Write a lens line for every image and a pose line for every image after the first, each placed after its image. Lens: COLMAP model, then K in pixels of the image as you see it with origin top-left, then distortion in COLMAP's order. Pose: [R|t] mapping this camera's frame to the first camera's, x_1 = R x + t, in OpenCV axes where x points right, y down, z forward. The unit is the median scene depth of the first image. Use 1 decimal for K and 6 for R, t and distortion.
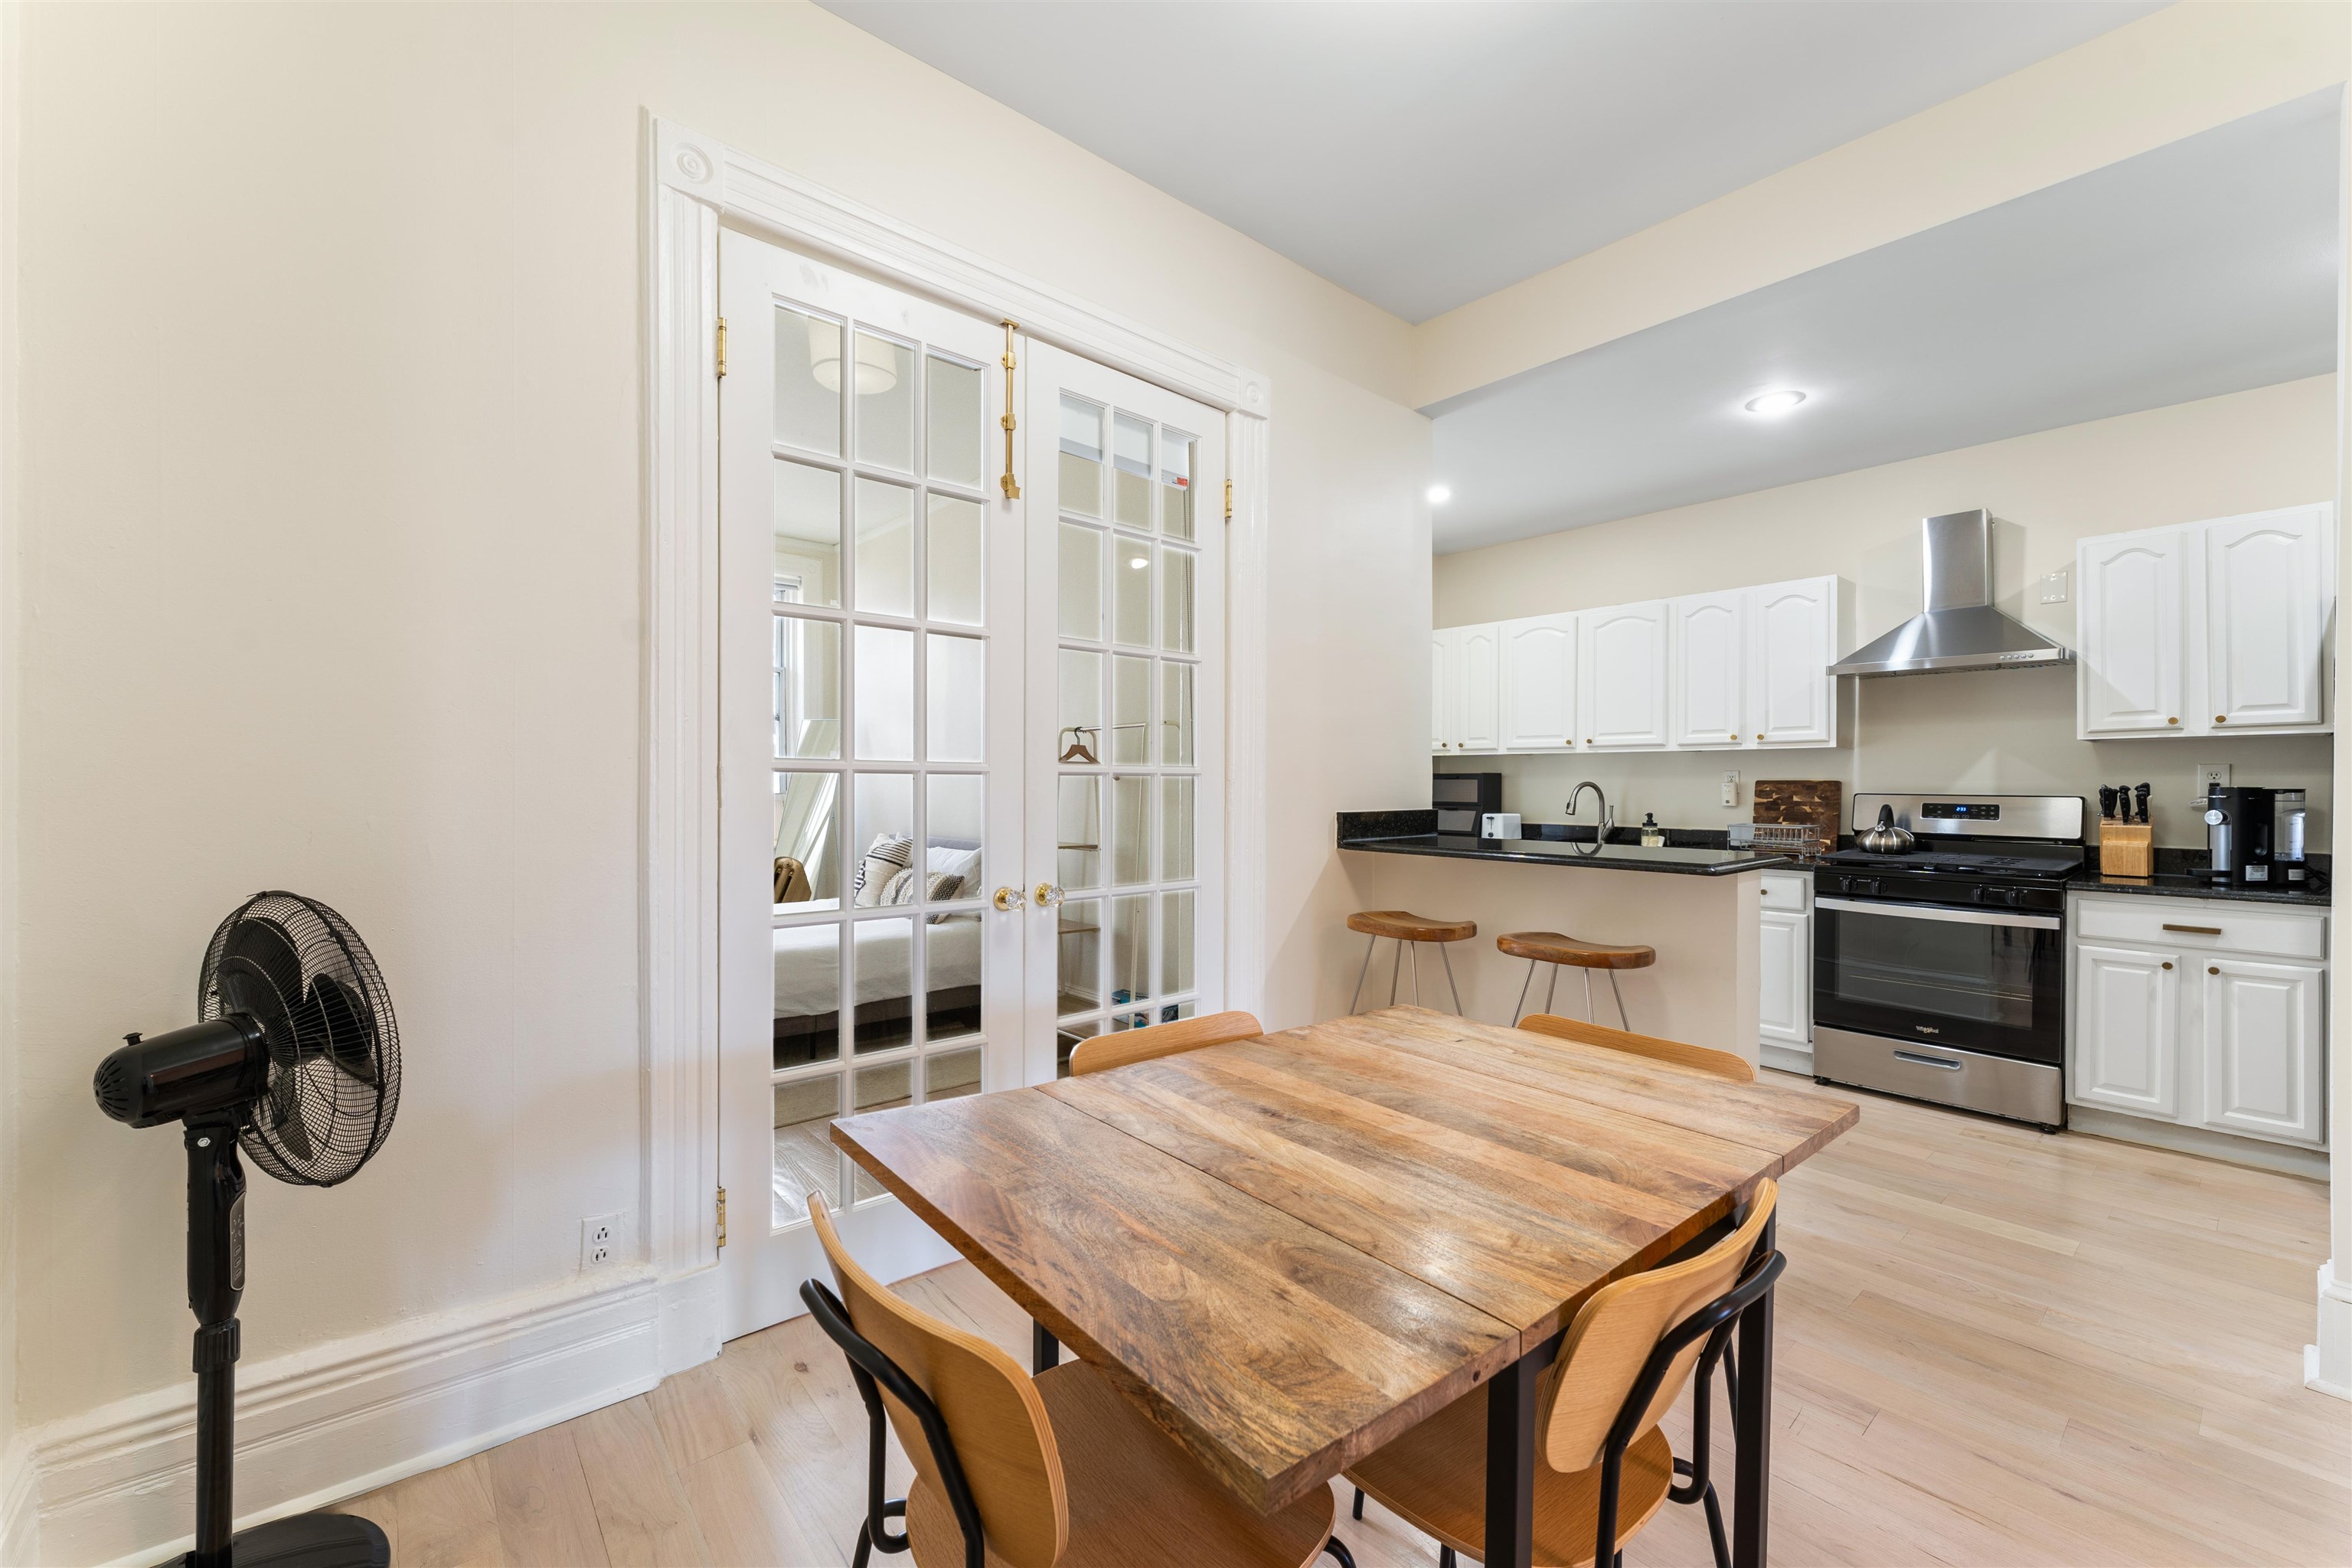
lens RADIAL K [[941.9, 0, 1165.3], [0, 941.9, 782.4], [0, 0, 1]] dist [-0.000226, 0.000917]
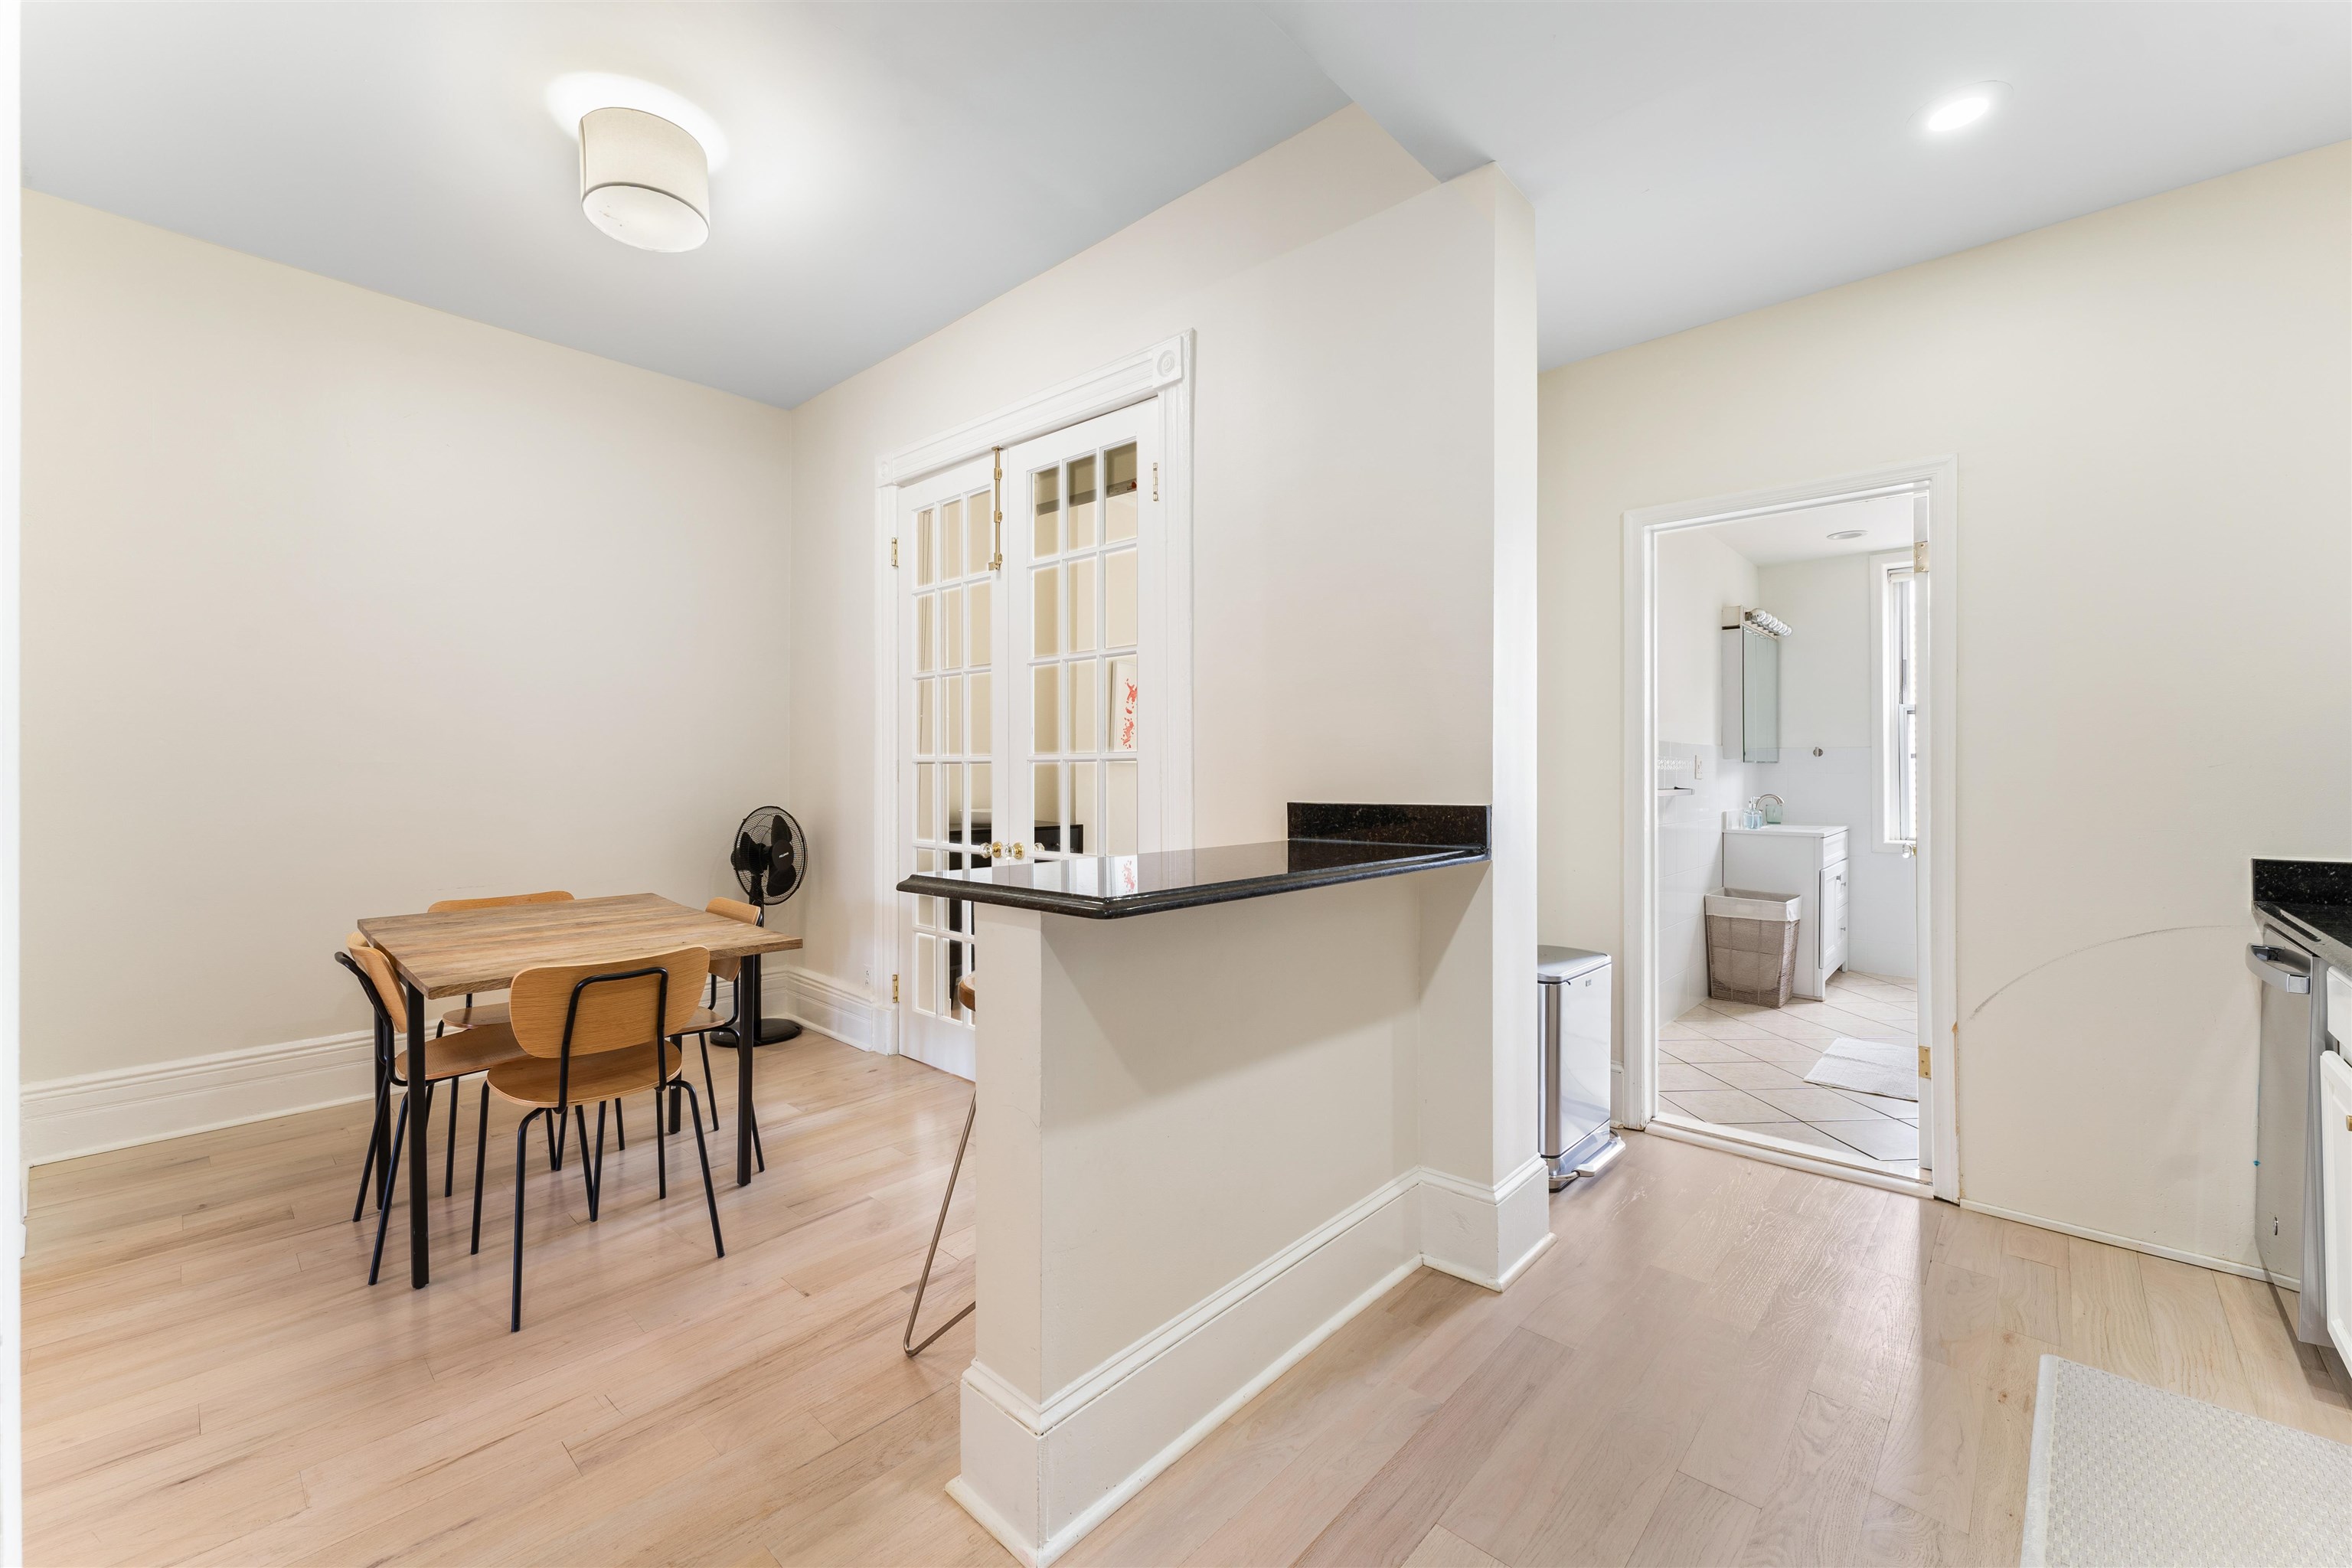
lens RADIAL K [[941.9, 0, 1176.1], [0, 941.9, 776.9], [0, 0, 1]] dist [-0.000226, 0.000917]
pose [[0.127507, 0.000789, -0.991837, 0.917031], [0.005195, 0.999985, 0.001464, 0.006648], [0.991824, -0.005340, 0.127501, 0.776554]]
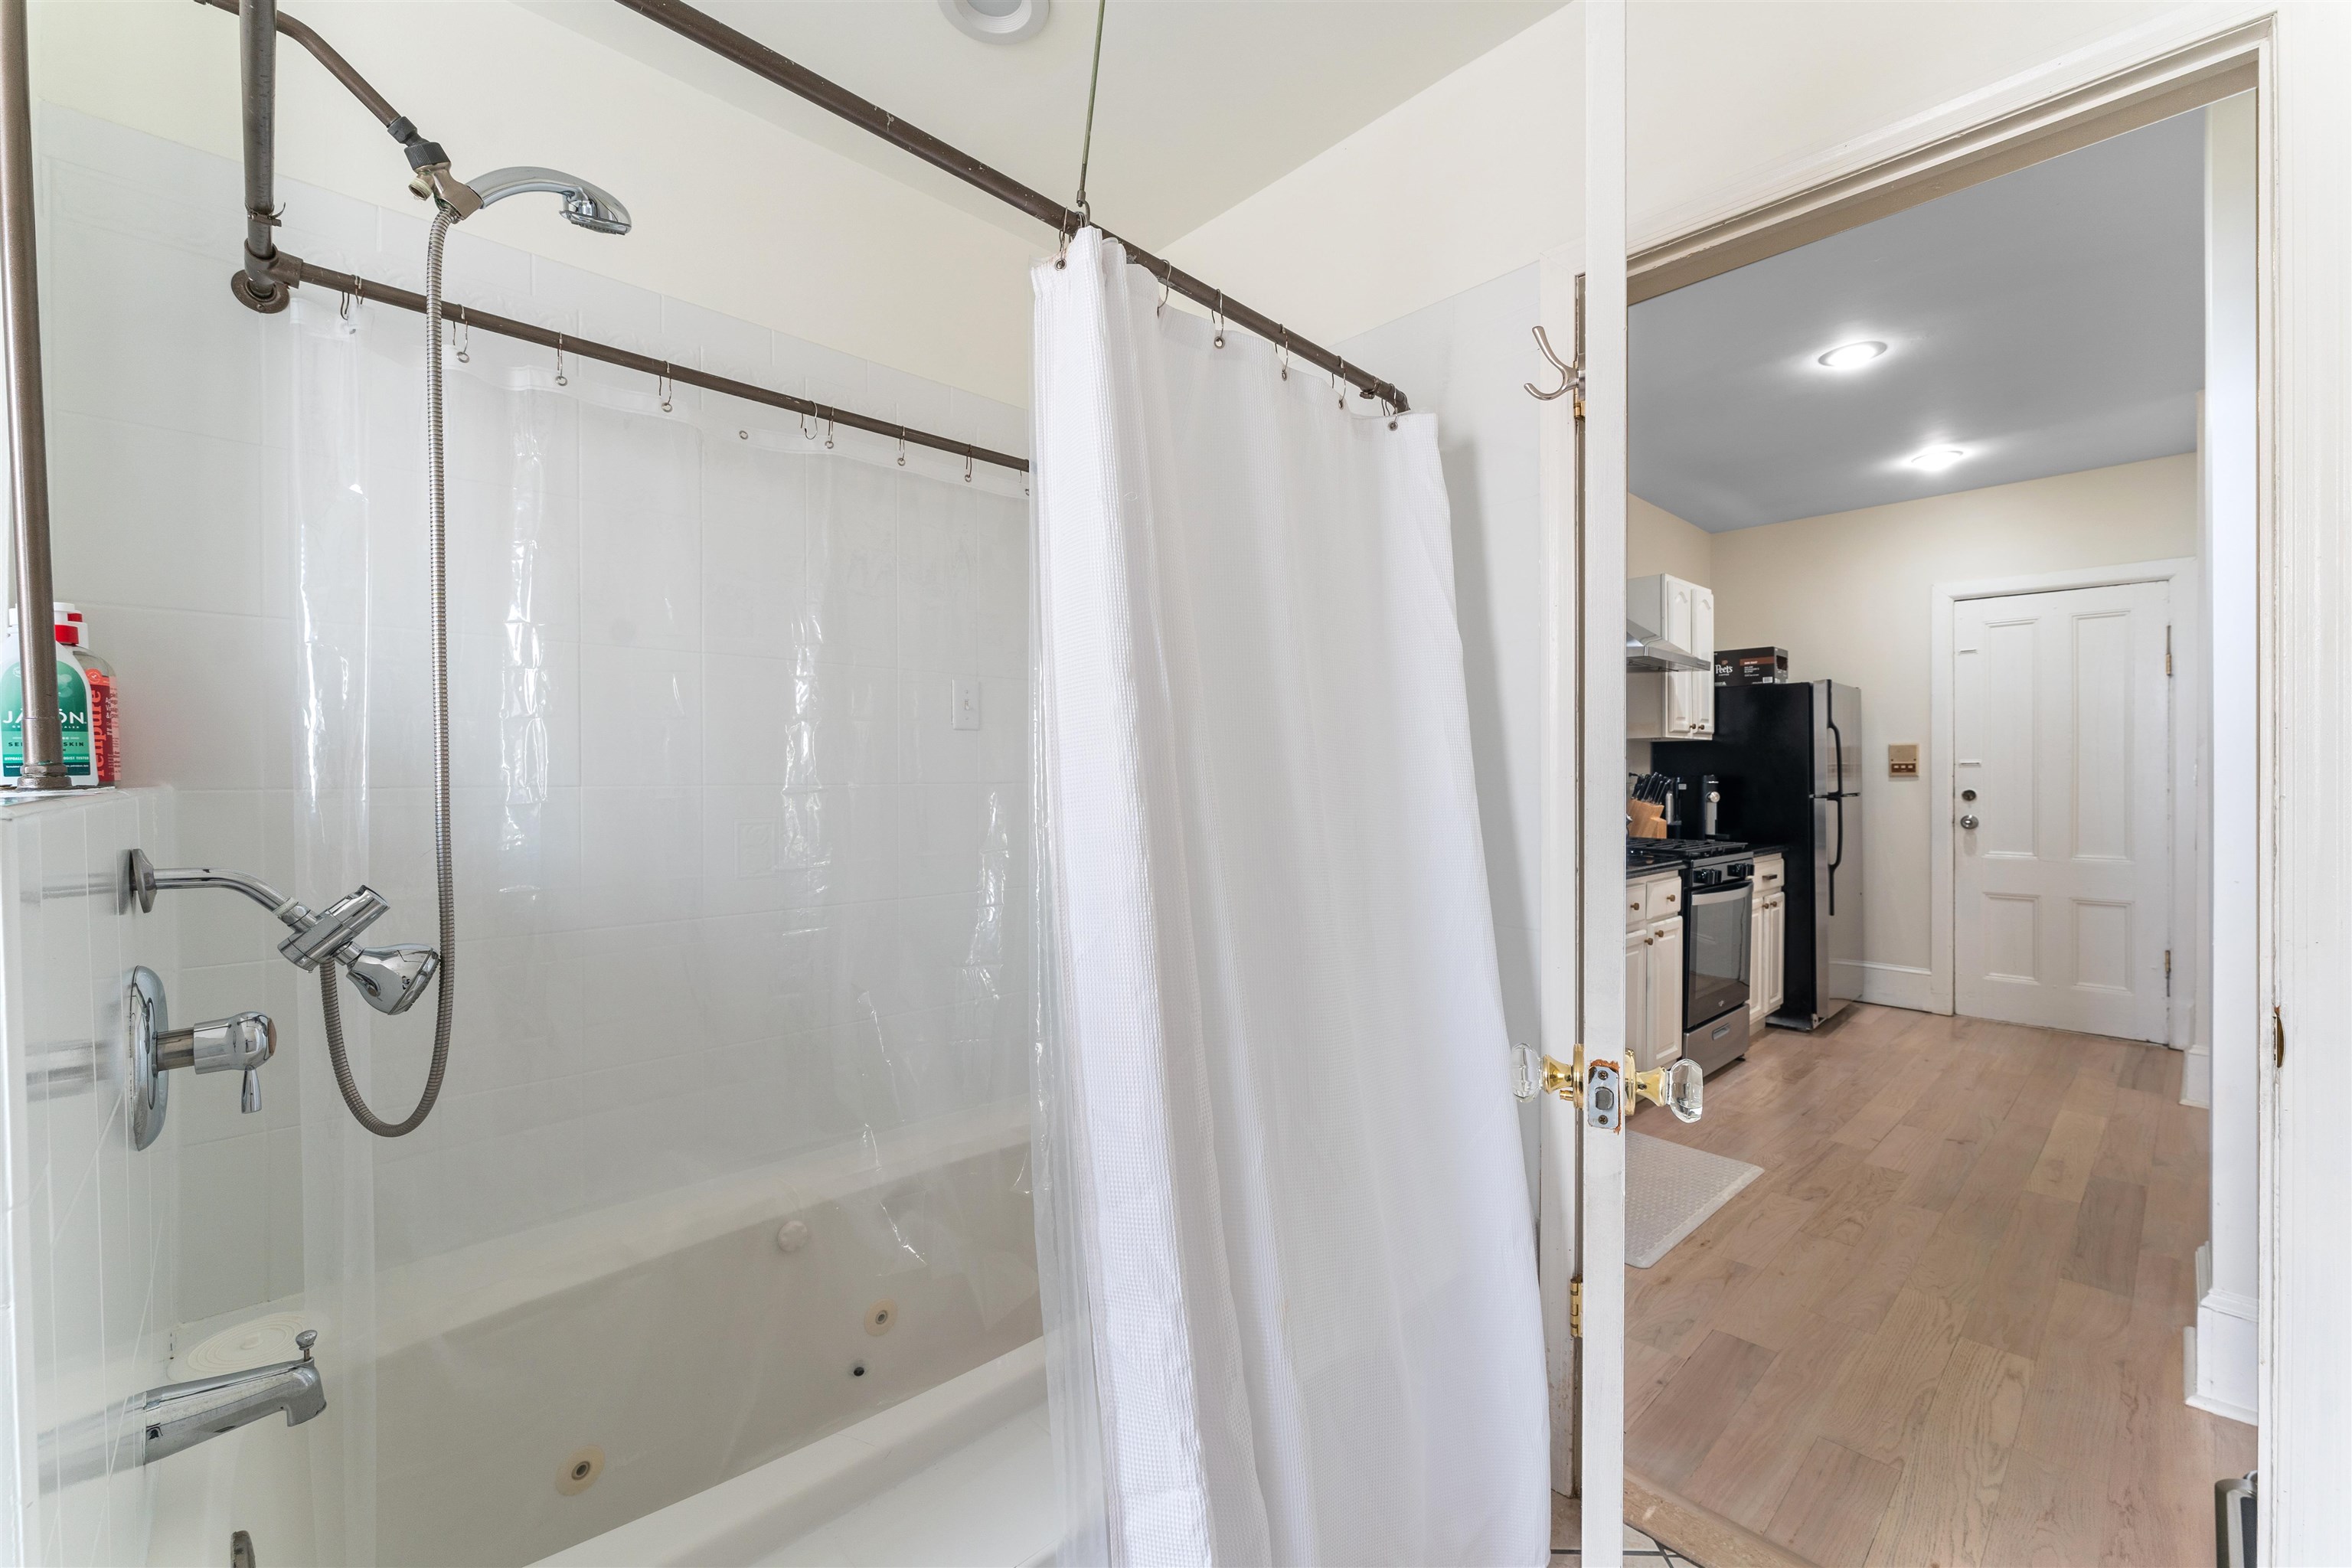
lens RADIAL K [[941.9, 0, 1187.6], [0, 941.9, 776.6], [0, 0, 1]] dist [-0.000226, 0.000917]
pose [[-0.053840, -0.008470, 0.998514, -0.226382], [-0.009551, 0.999923, 0.007967, 0.001250], [-0.998504, -0.009108, -0.053916, 1.725009]]
